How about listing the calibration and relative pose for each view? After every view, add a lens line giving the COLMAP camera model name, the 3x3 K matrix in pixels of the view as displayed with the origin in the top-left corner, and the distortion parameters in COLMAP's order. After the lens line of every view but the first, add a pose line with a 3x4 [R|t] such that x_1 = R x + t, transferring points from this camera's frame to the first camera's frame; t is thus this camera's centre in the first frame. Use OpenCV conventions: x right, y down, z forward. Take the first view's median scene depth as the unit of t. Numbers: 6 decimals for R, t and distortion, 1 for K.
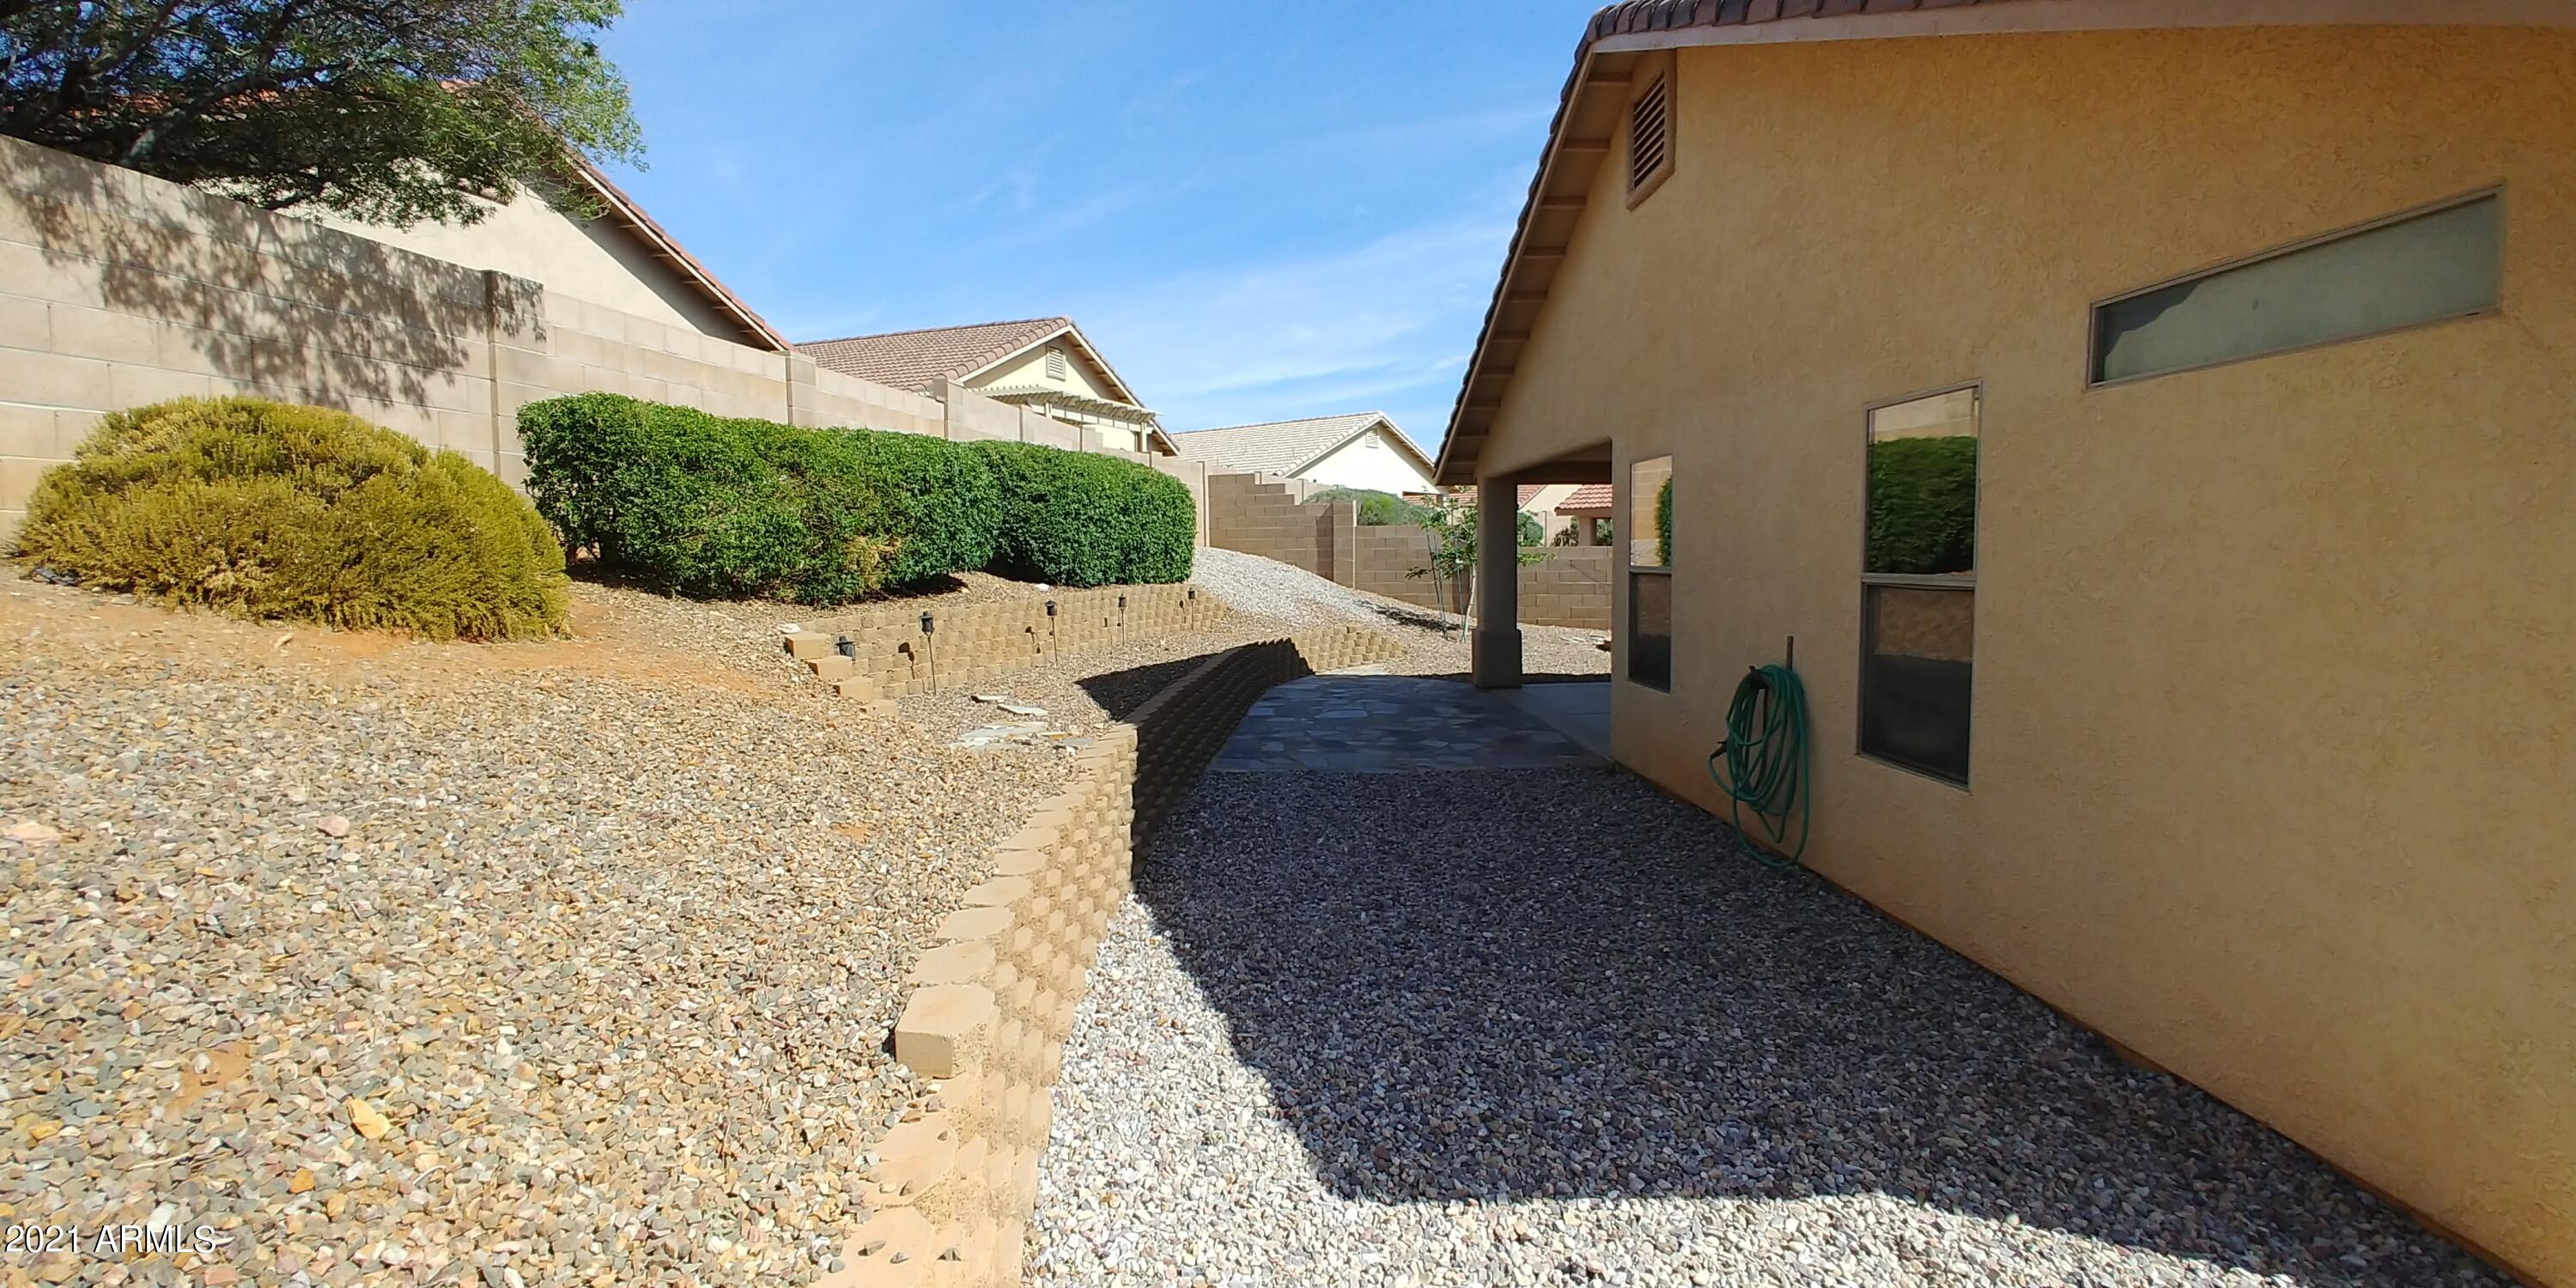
lens RADIAL K [[1137.5, 0, 1283.1], [0, 1137.5, 636.8], [0, 0, 1]] dist [-0.005337, -0.000062]
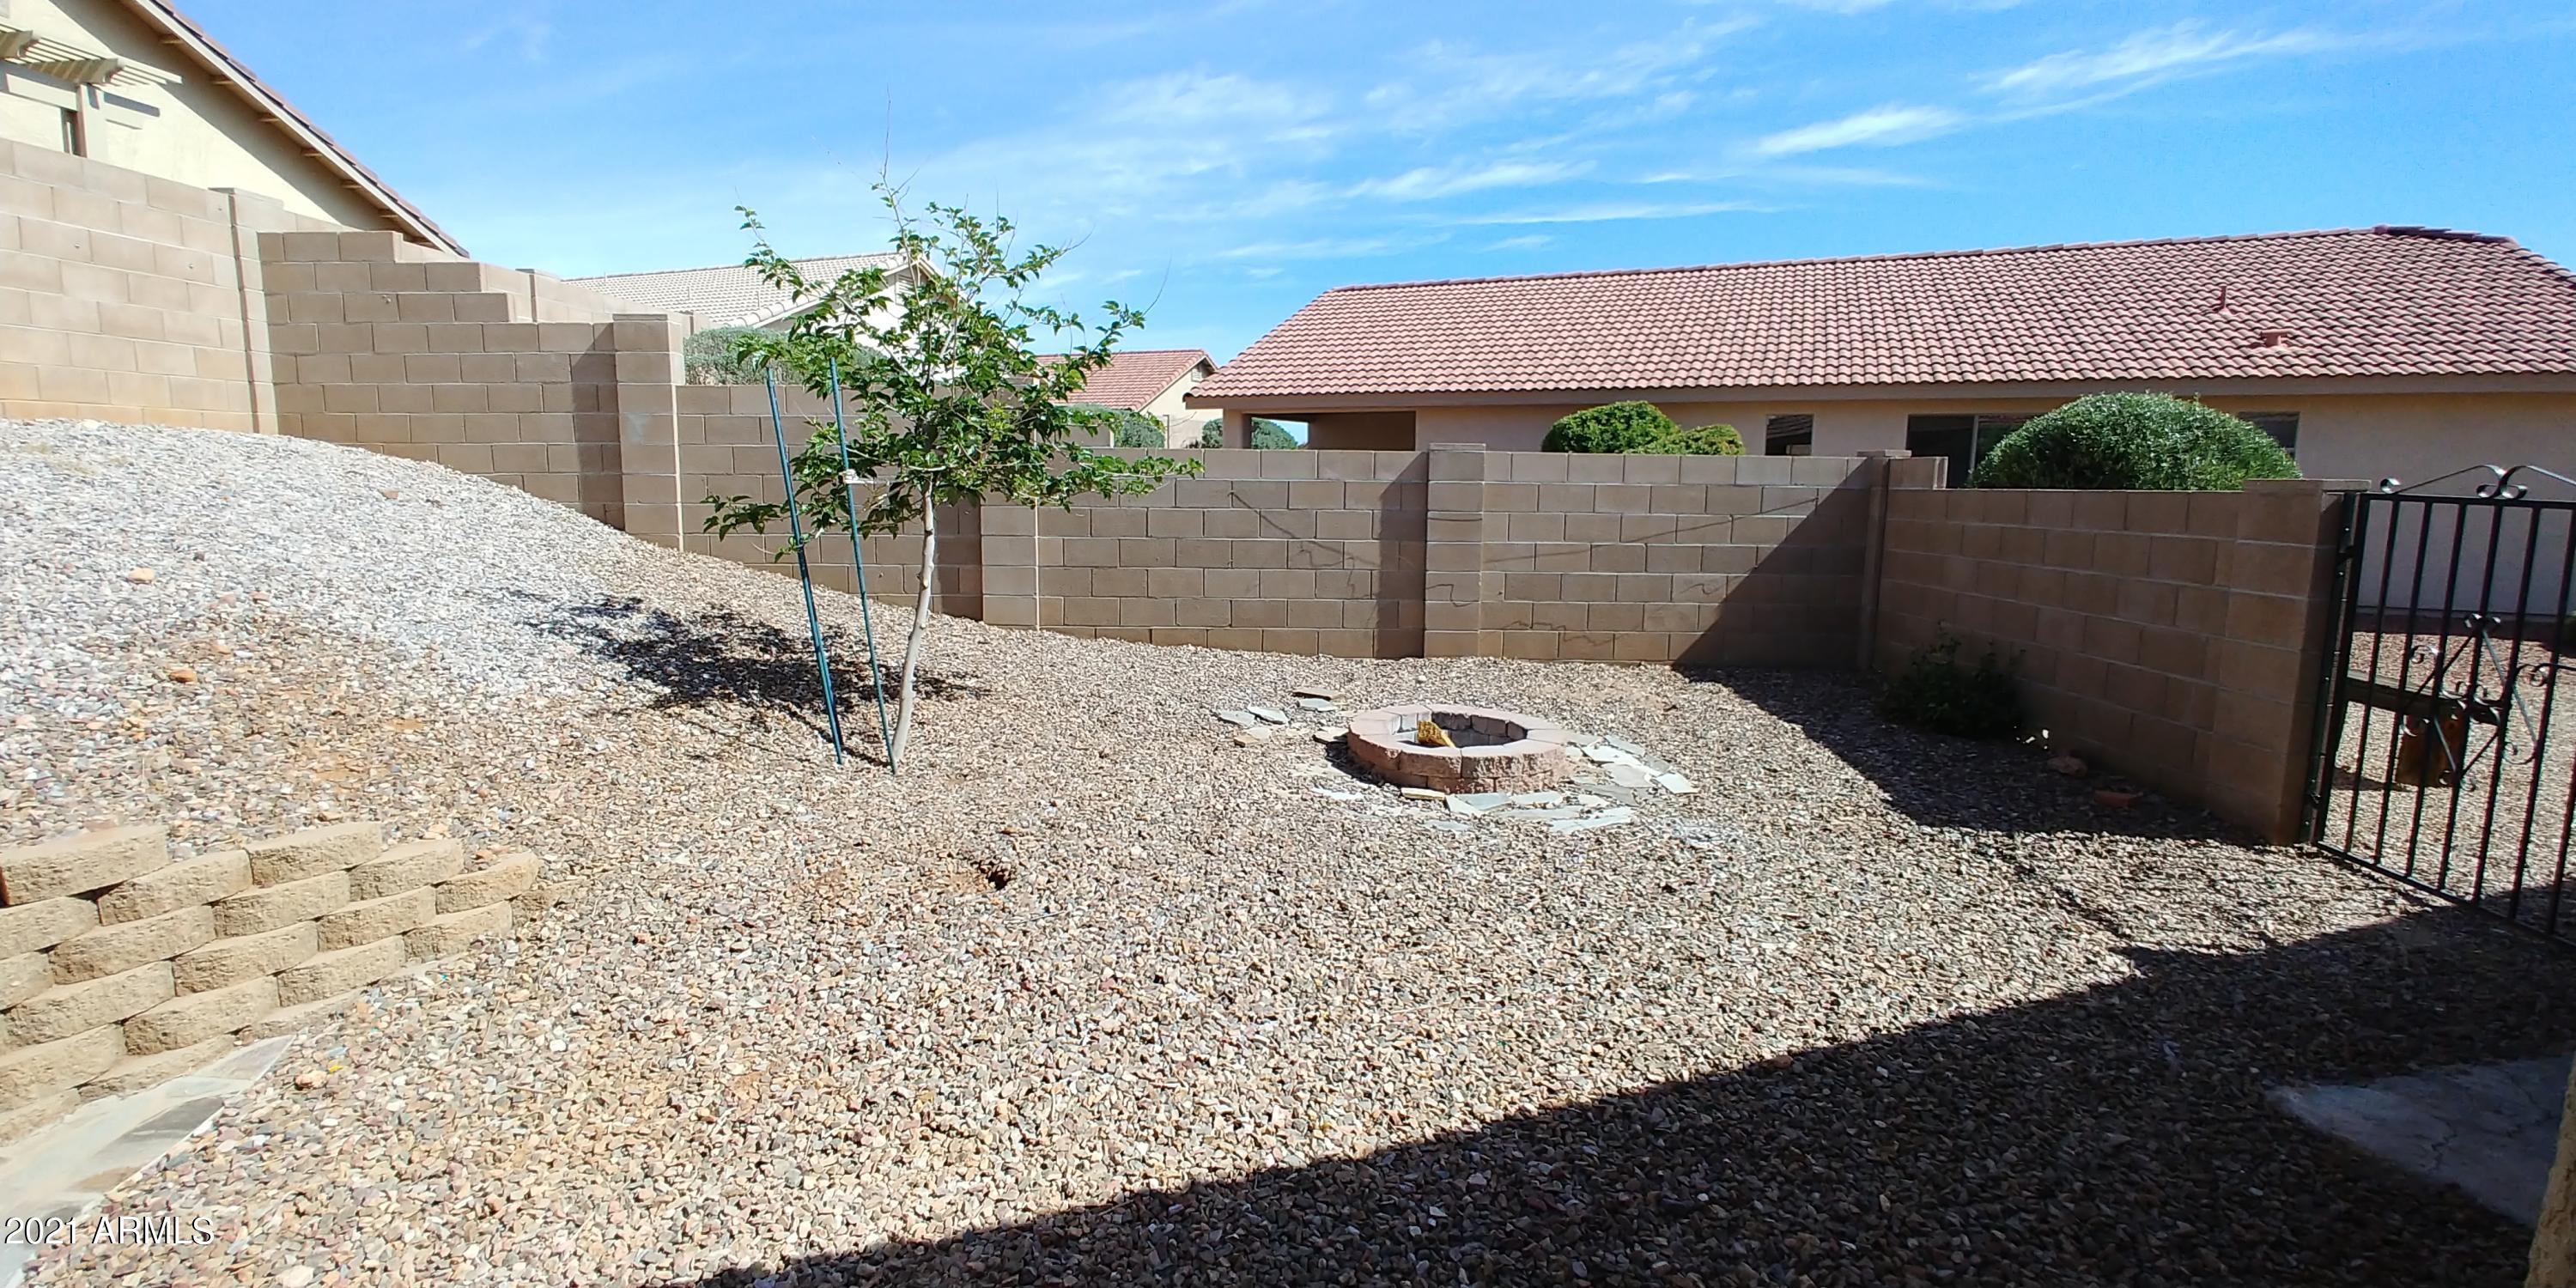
lens RADIAL K [[1137.5, 0, 1282.7], [0, 1137.5, 641.0], [0, 0, 1]] dist [-0.005337, -0.000062]
pose [[0.939598, -0.026880, 0.341223, 0.119677], [0.004752, 0.997840, 0.065523, -0.035074], [-0.342247, -0.059944, 0.937696, 0.560890]]
